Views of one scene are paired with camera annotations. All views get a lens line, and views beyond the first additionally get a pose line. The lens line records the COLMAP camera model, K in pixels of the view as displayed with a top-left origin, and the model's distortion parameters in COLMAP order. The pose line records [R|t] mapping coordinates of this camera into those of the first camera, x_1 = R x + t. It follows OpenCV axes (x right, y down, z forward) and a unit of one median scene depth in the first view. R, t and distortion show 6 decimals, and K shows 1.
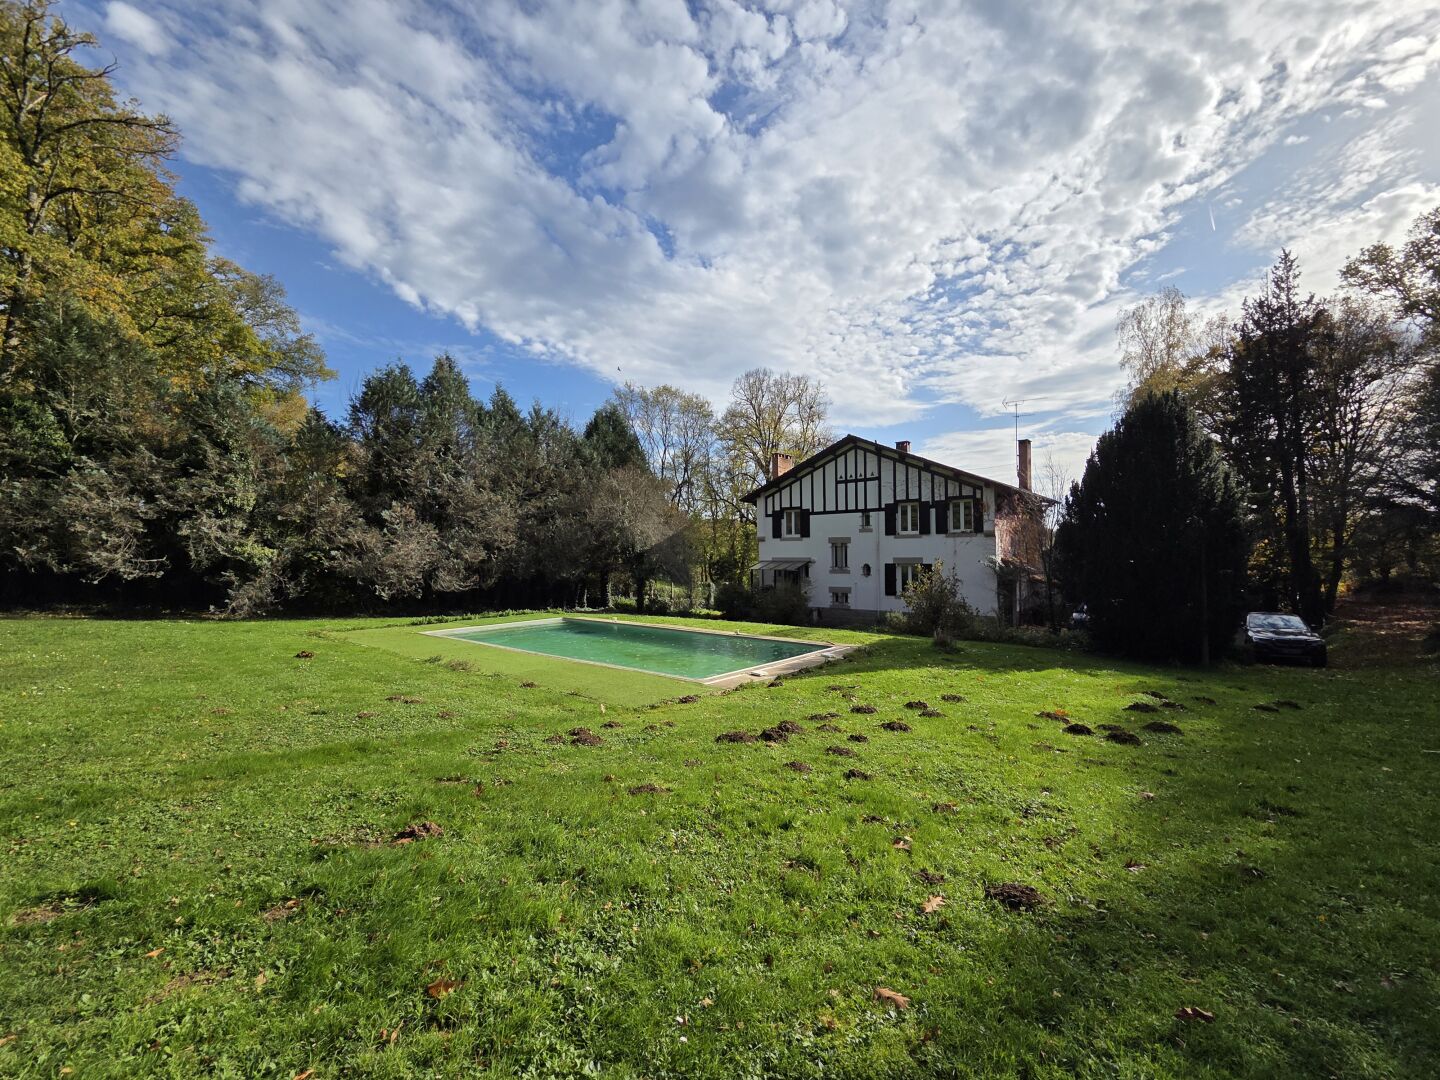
lens RADIAL K [[587.1, 0, 711.3], [0, 587.1, 538.5], [0, 0, 1]] dist [-0.001141, -0.000099]
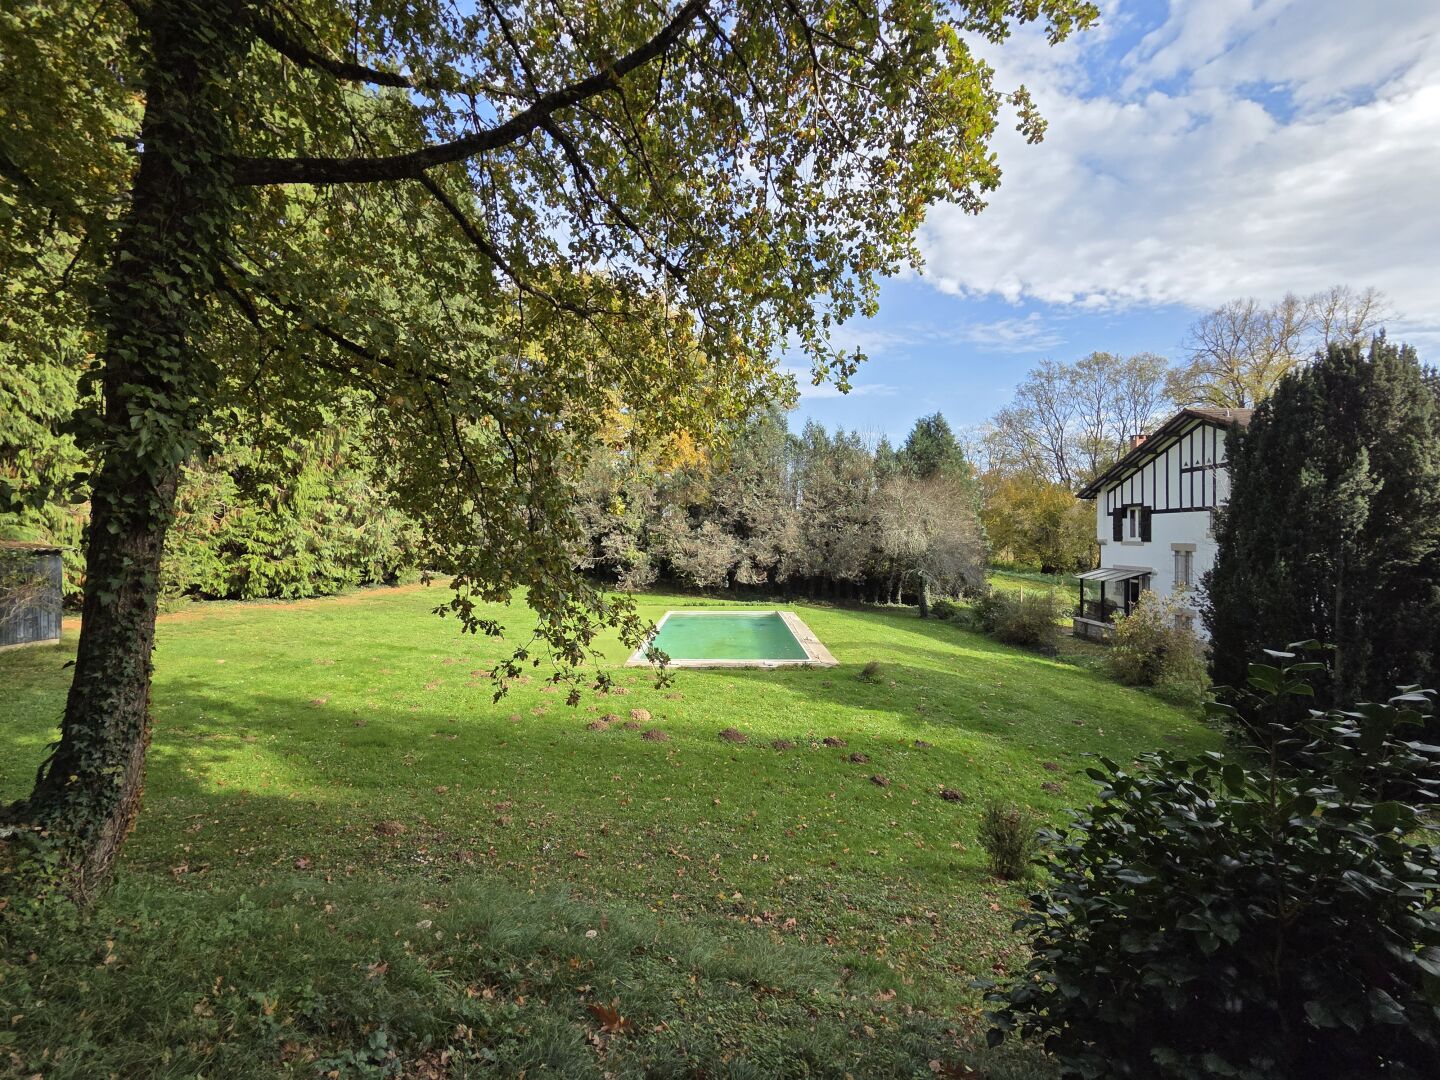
lens RADIAL K [[587.1, 0, 717.3], [0, 587.1, 543.0], [0, 0, 1]] dist [-0.001141, -0.000099]
pose [[0.641995, 0.013520, -0.766589, 0.417158], [0.016736, 0.999359, 0.031641, -0.037134], [0.766526, -0.033143, 0.641358, 0.045840]]
